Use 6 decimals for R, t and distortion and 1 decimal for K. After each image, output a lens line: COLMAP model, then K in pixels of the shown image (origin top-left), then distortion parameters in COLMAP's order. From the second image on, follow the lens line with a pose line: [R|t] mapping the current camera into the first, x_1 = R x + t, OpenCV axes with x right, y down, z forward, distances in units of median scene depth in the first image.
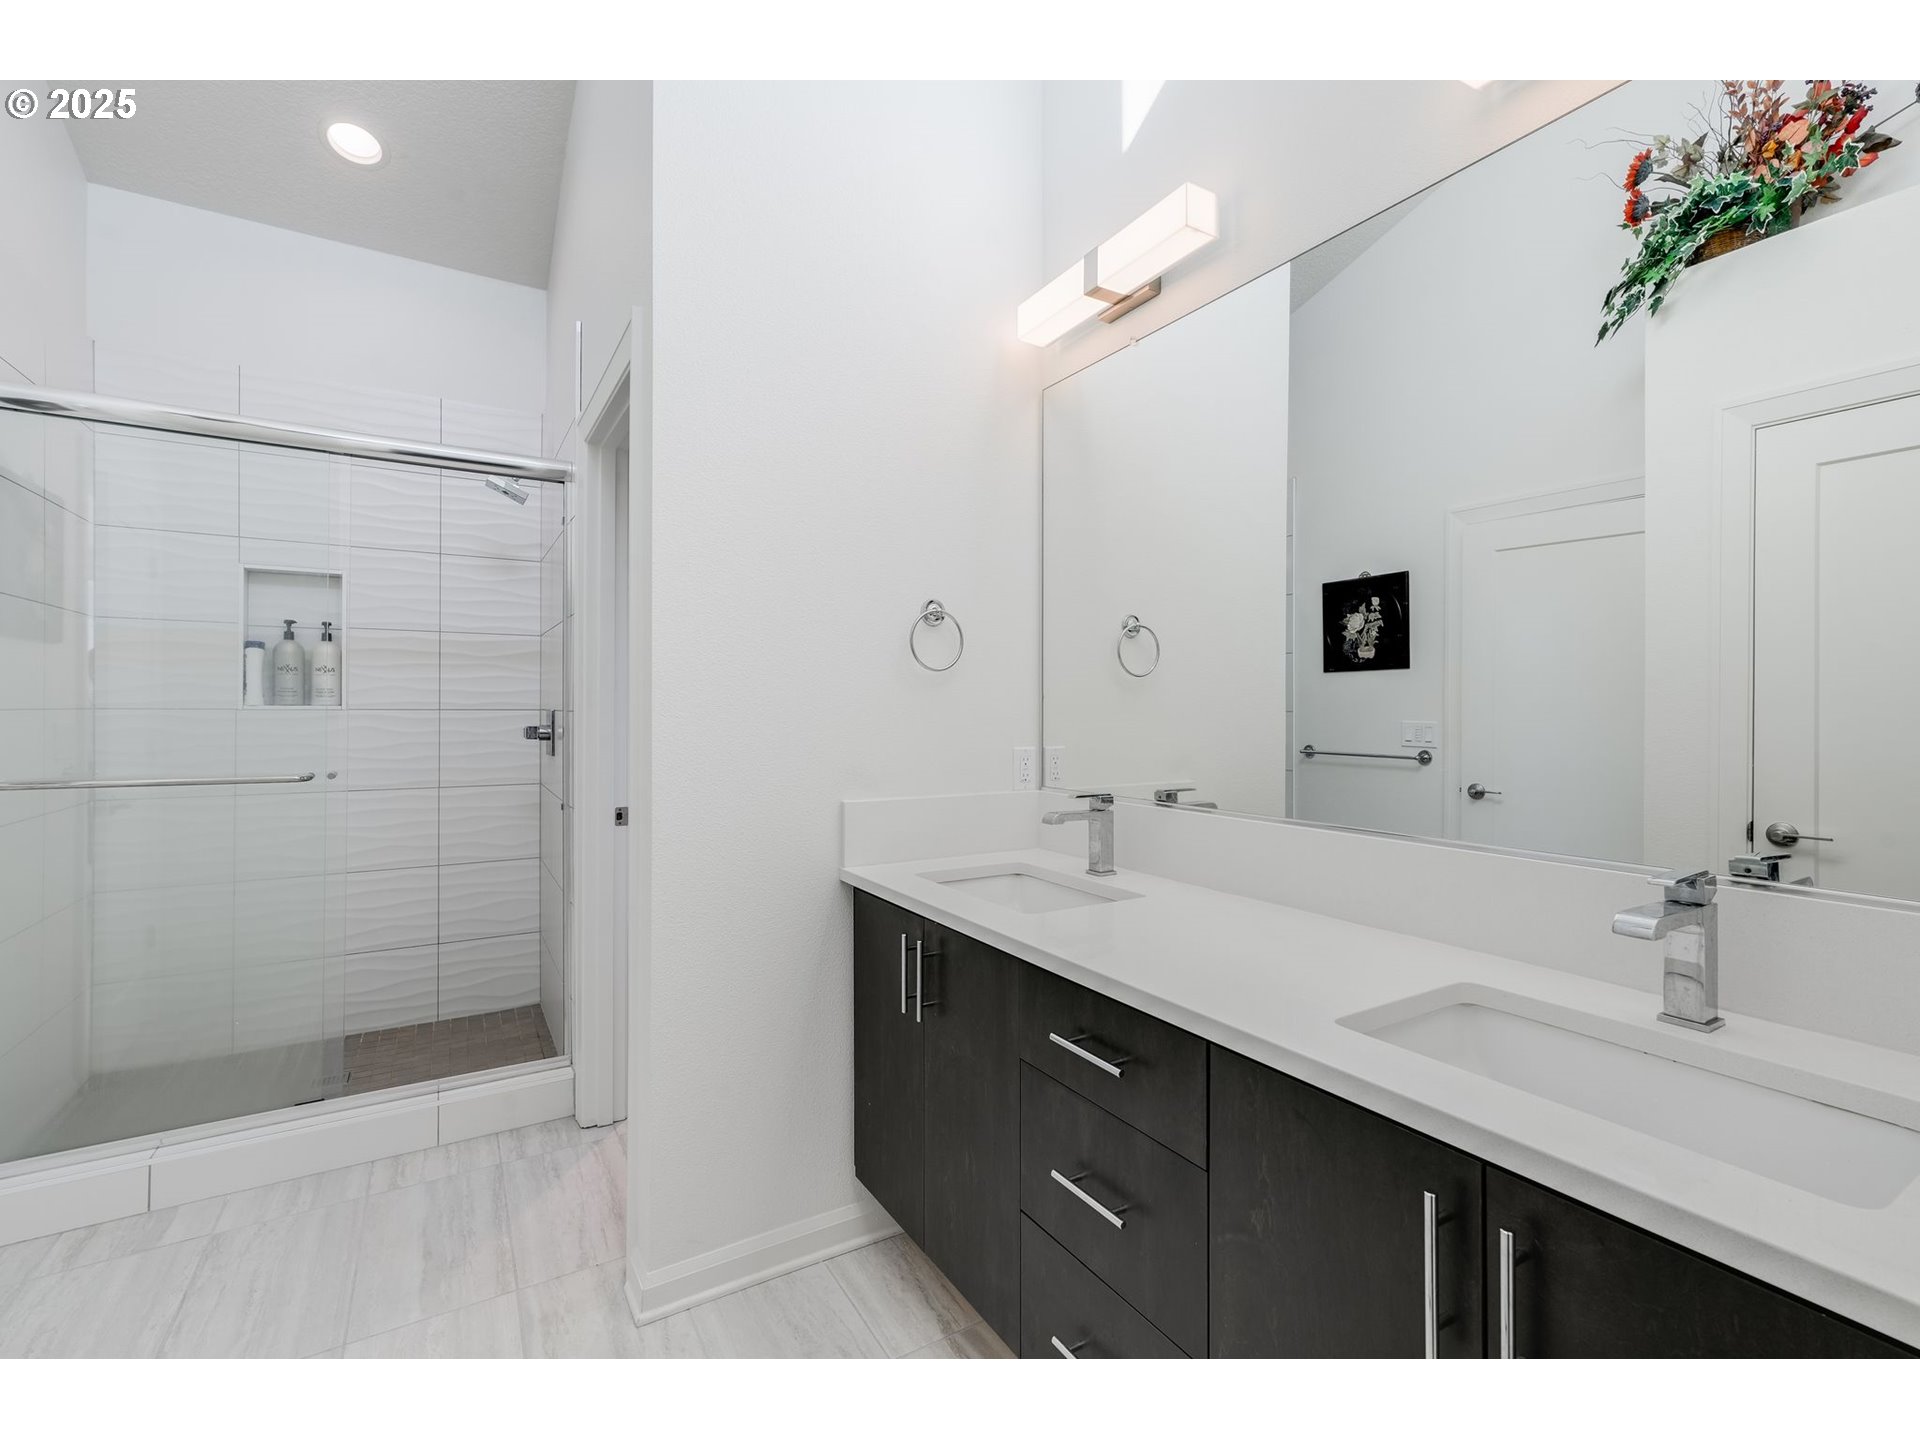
lens RADIAL K [[862.8, 0, 959.6], [0, 862.8, 707.9], [0, 0, 1]] dist [0.008274, 0.000438]
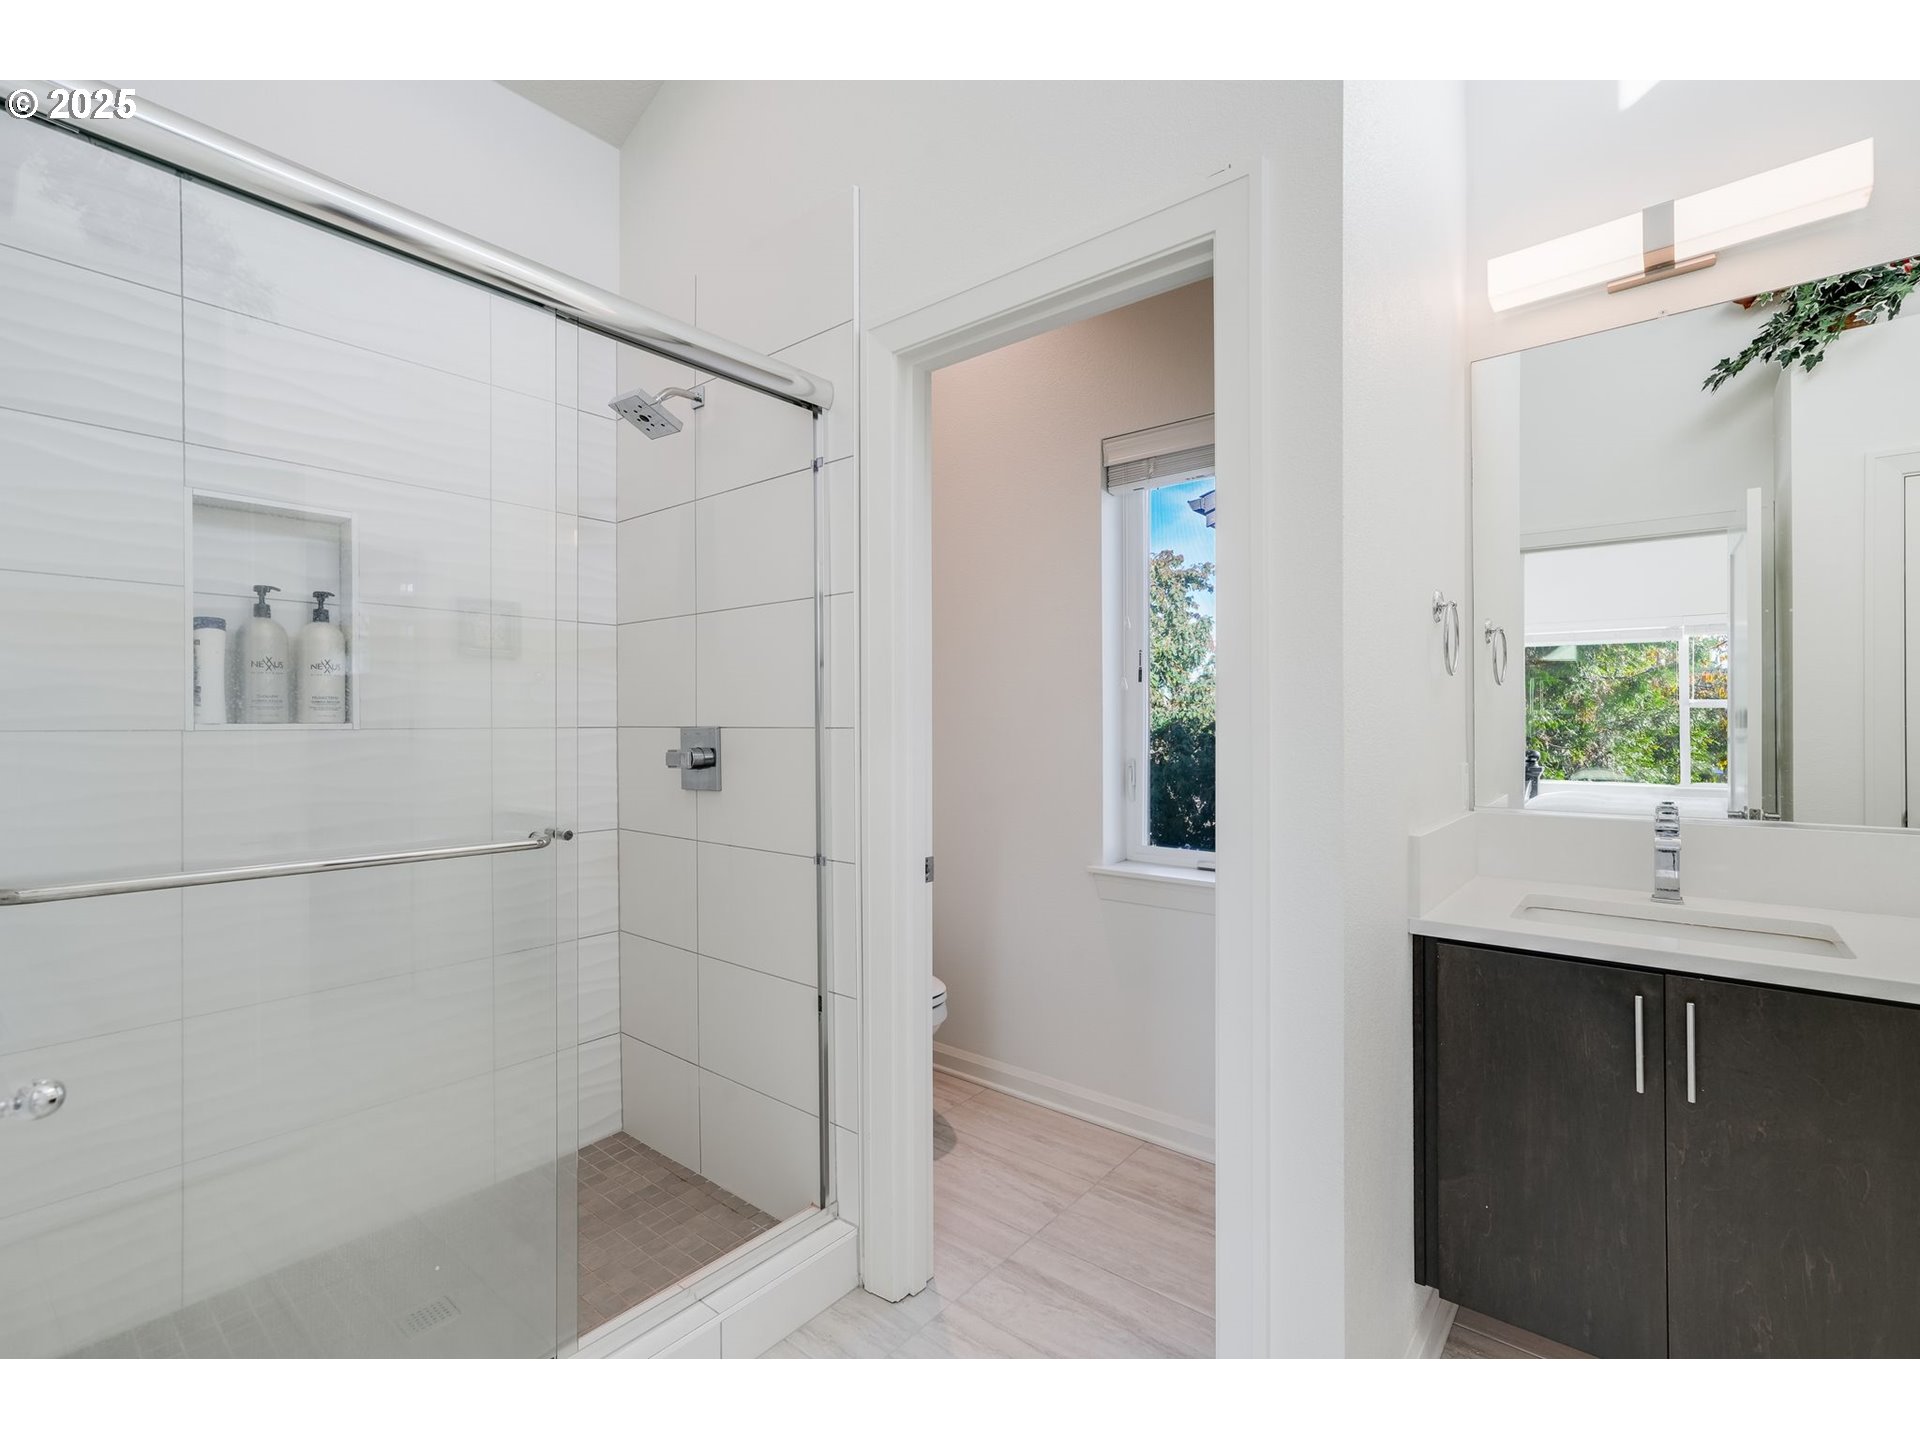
lens RADIAL K [[862.8, 0, 965.0], [0, 862.8, 723.7], [0, 0, 1]] dist [0.008274, 0.000438]
pose [[0.940227, -0.007918, 0.340457, -0.523503], [0.007510, 0.999969, 0.002516, -0.000428], [-0.340466, 0.000191, 0.940257, 0.250102]]
